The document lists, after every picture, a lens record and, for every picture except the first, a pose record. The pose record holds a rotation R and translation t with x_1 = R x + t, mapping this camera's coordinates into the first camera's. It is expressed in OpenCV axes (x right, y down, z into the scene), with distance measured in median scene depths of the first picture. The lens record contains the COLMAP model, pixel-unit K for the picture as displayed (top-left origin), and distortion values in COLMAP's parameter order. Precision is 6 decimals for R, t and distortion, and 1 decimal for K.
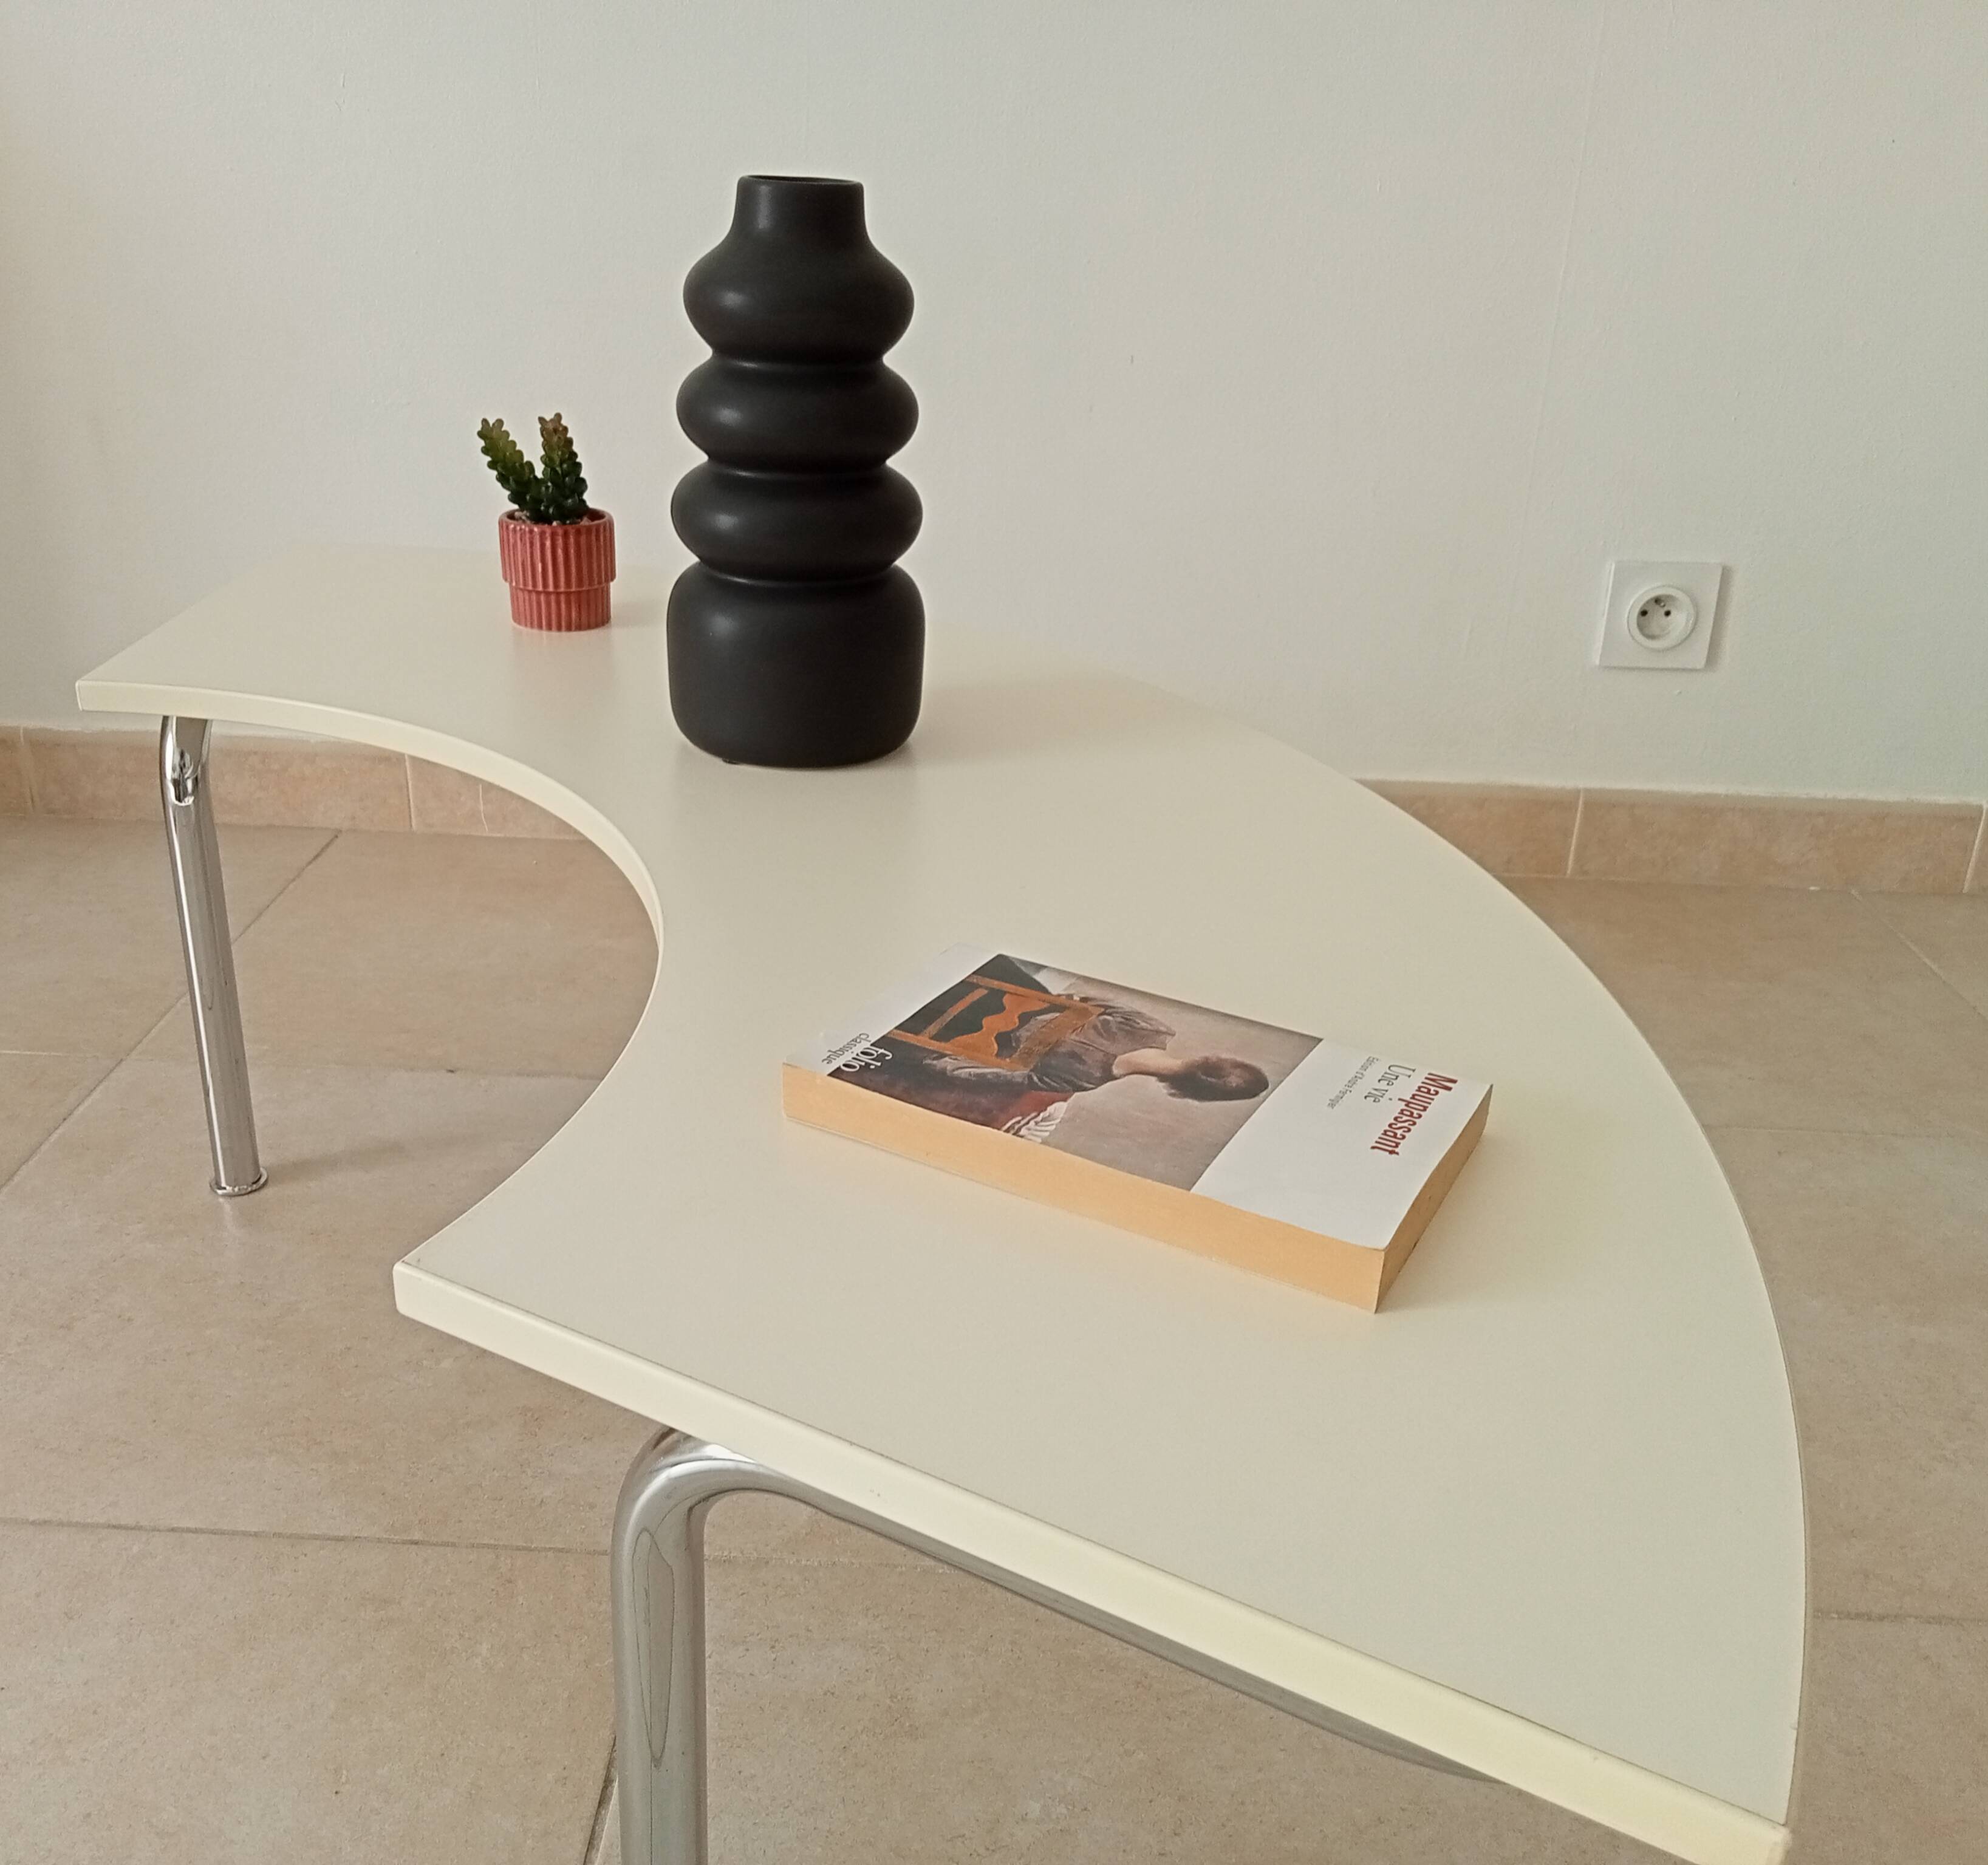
lens RADIAL K [[1901.3, 0, 922.7], [0, 1901.3, 944.5], [0, 0, 1]] dist [0.045053, -0.070130]
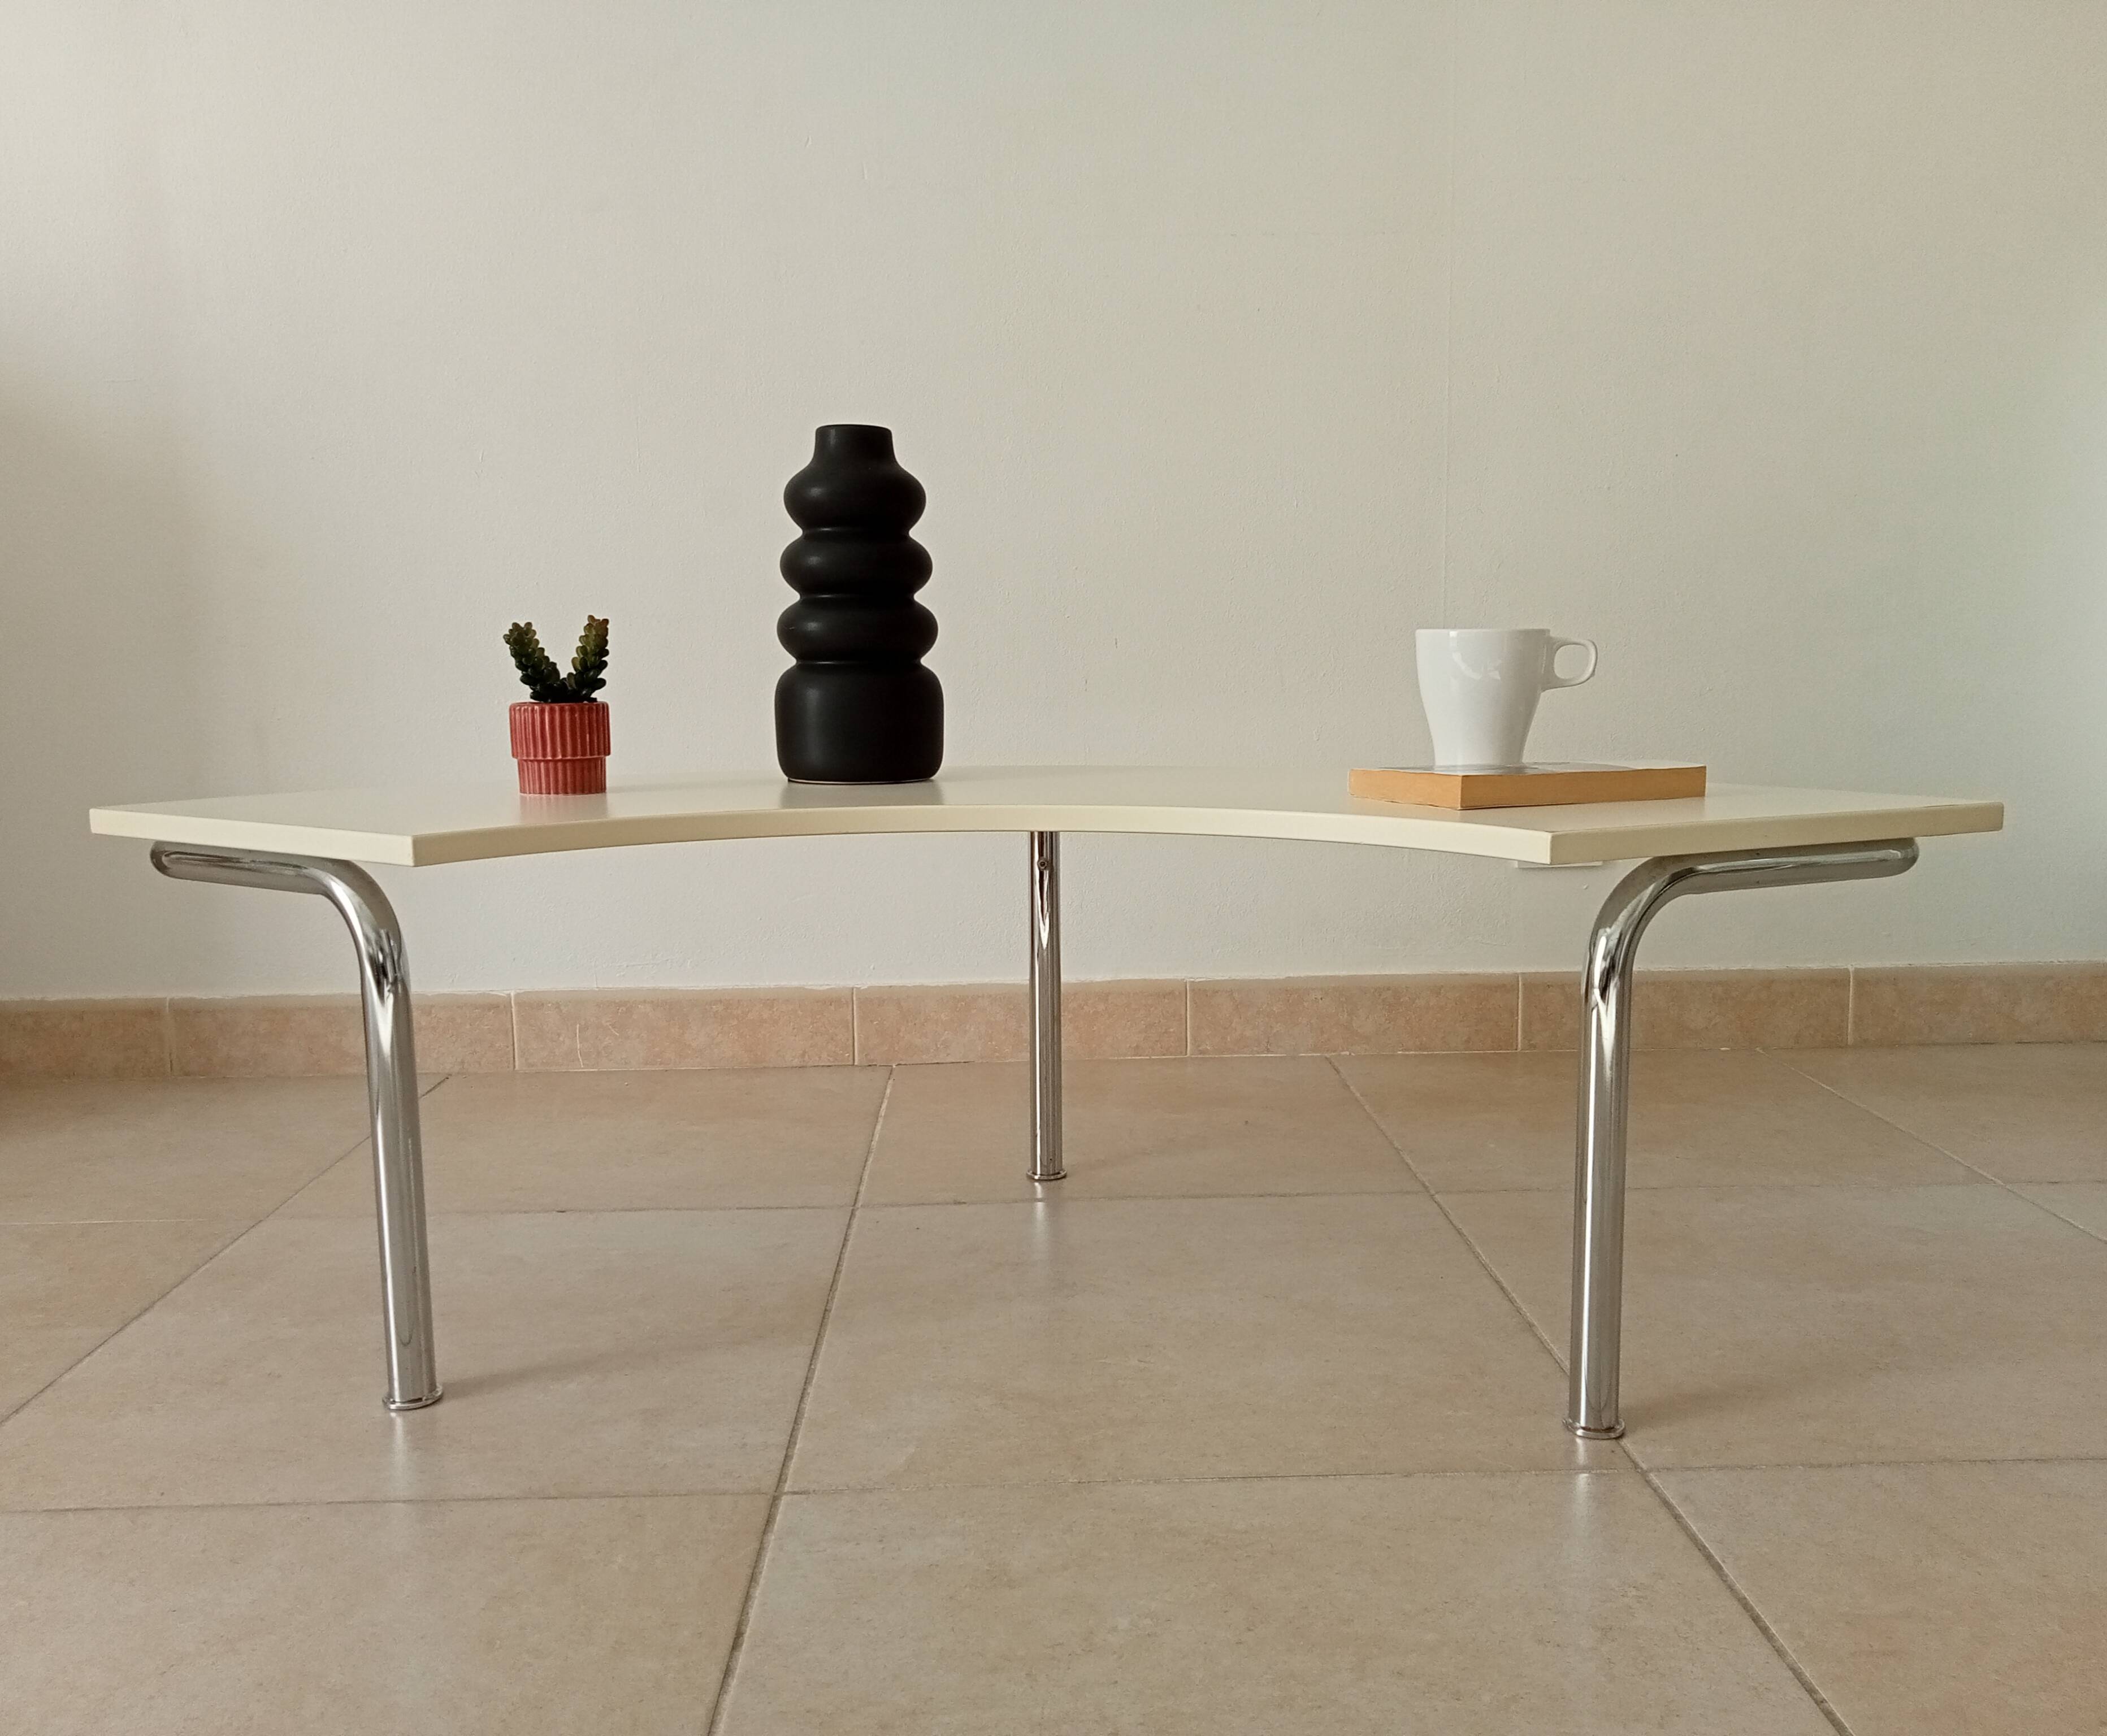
lens RADIAL K [[1751.8, 0, 1053.5], [0, 1751.8, 868.0], [0, 0, 1]] dist [0.045974, -0.054863]
pose [[0.996638, -0.048135, 0.066306, -0.013501], [0.064780, 0.958413, -0.277936, 0.141569], [-0.050170, 0.281297, 0.958308, -0.052383]]
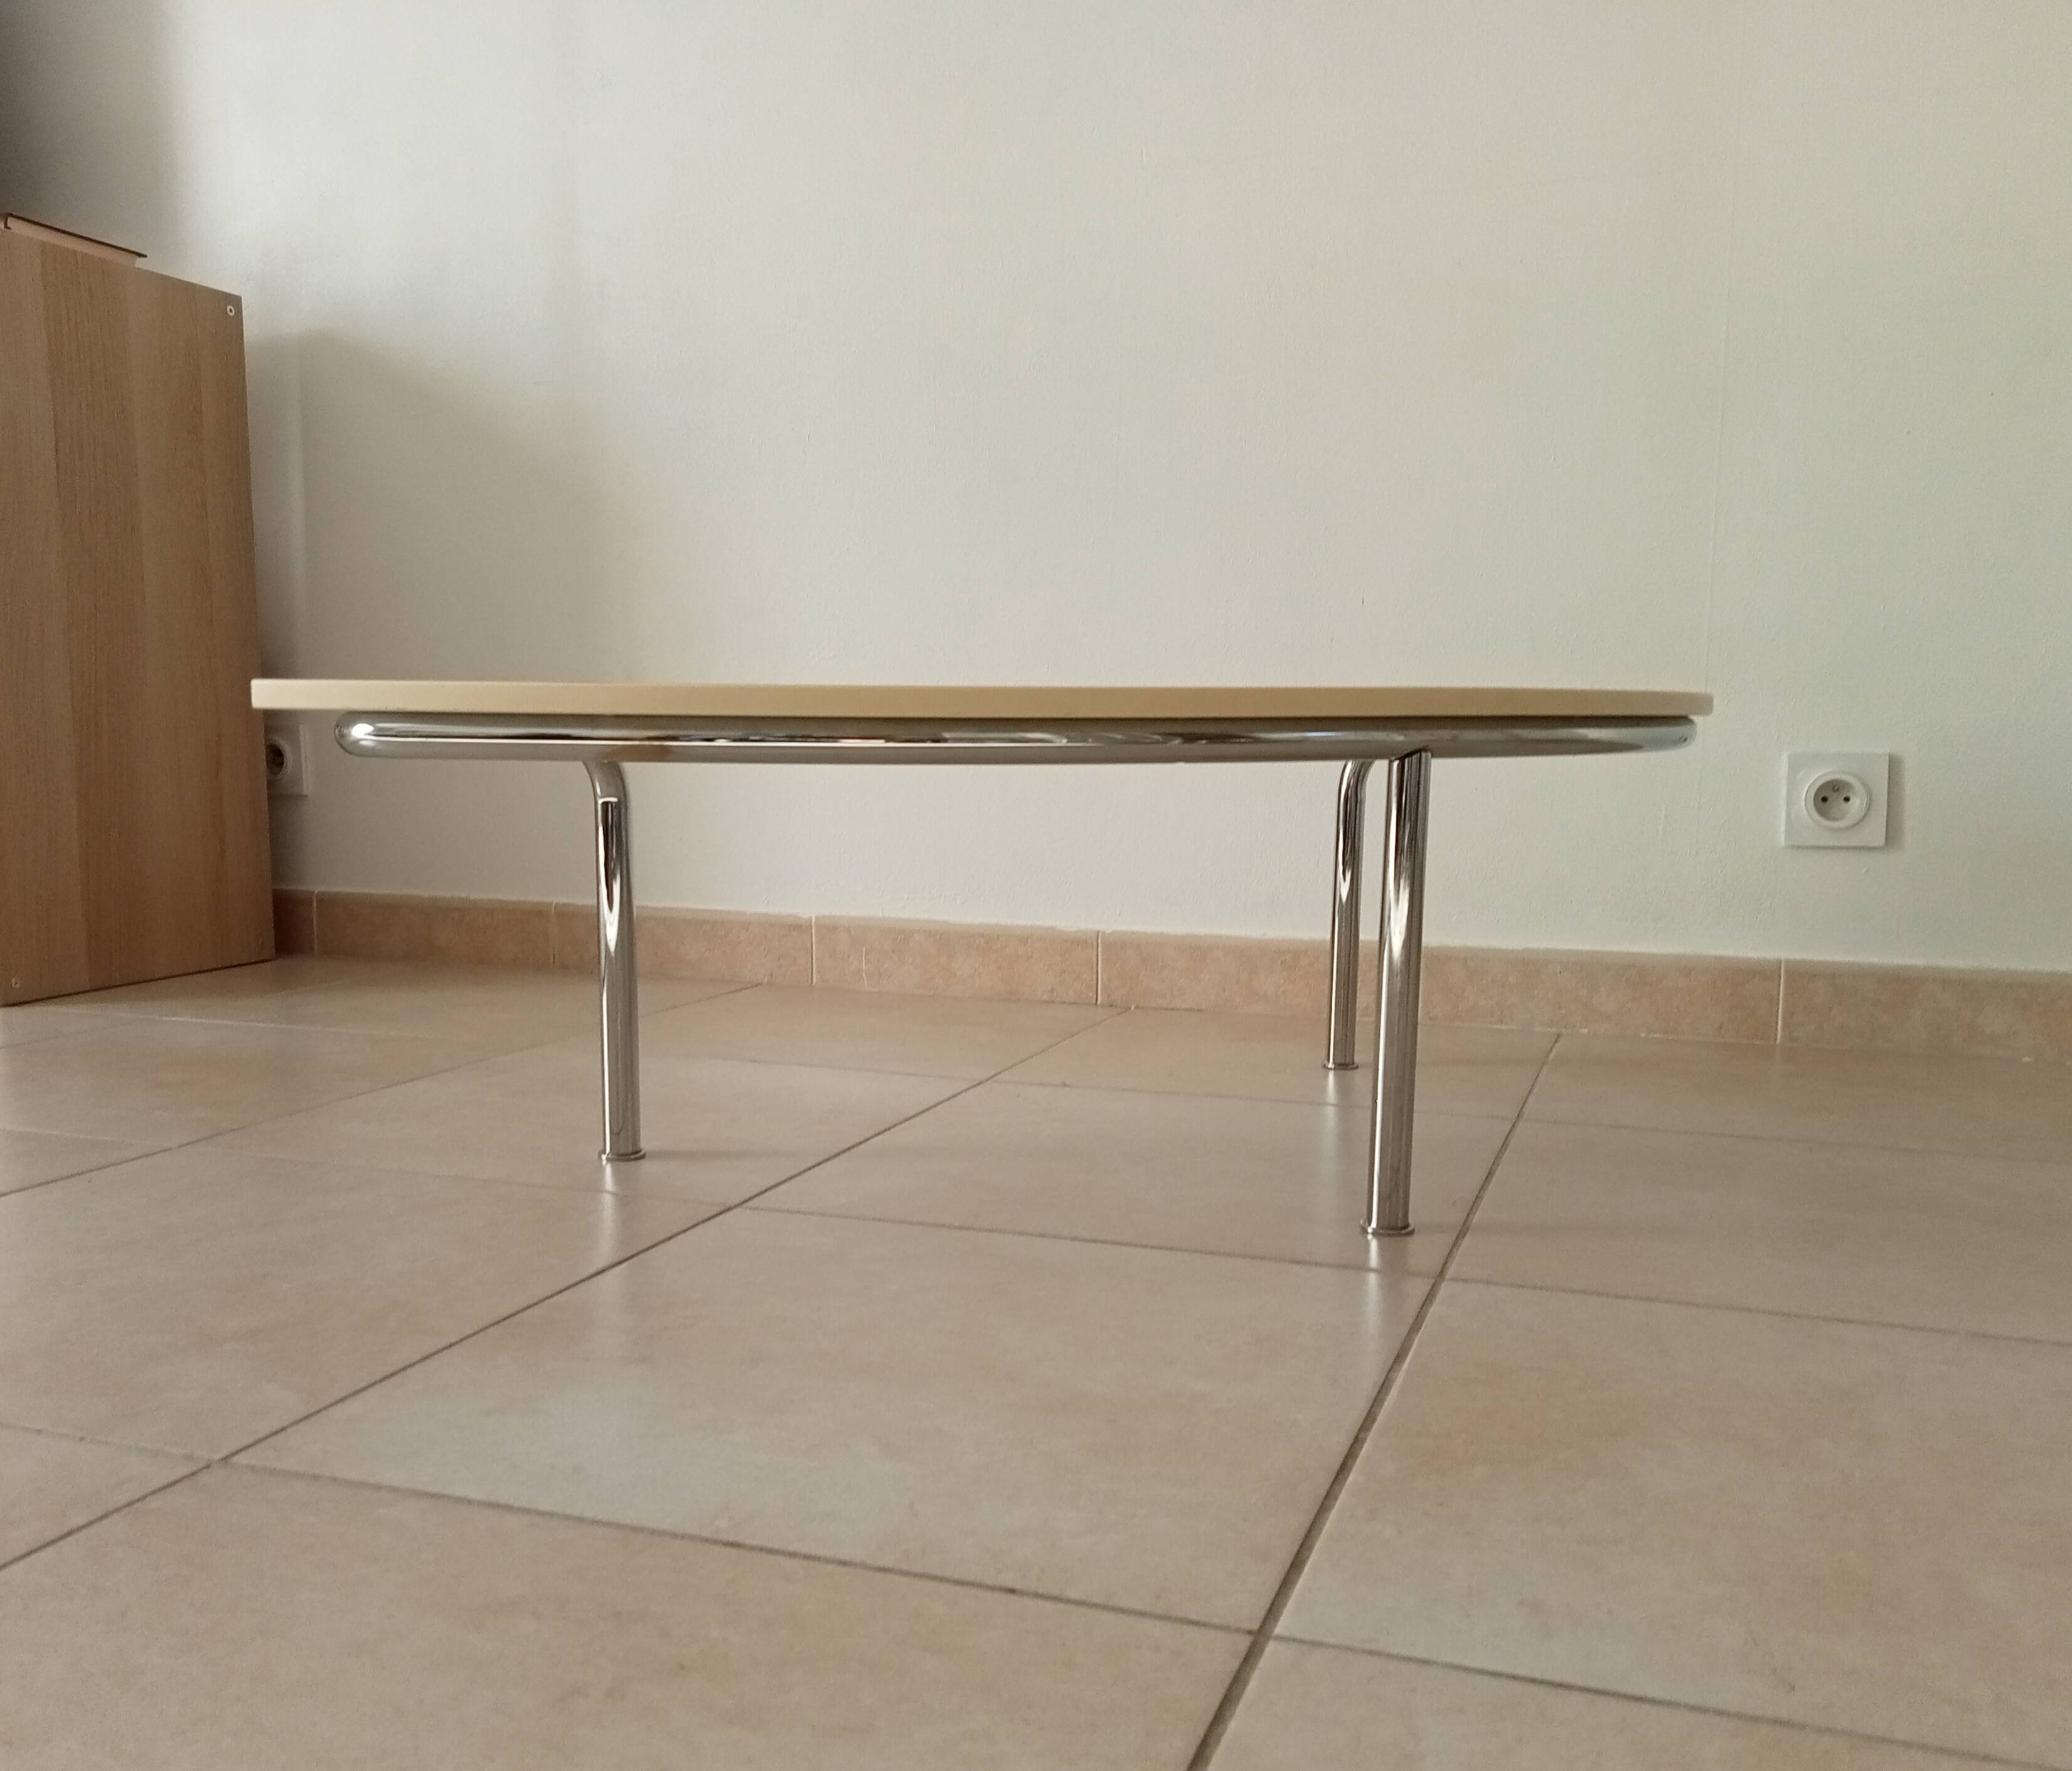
lens RADIAL K [[1923.8, 0, 1018.3], [0, 1923.8, 961.5], [0, 0, 1]] dist [0.094290, -0.172731]
pose [[0.955714, 0.018874, -0.293691, 0.253130], [-0.101971, 0.957360, -0.270302, 0.270730], [0.276066, 0.288279, 0.916887, -0.156677]]
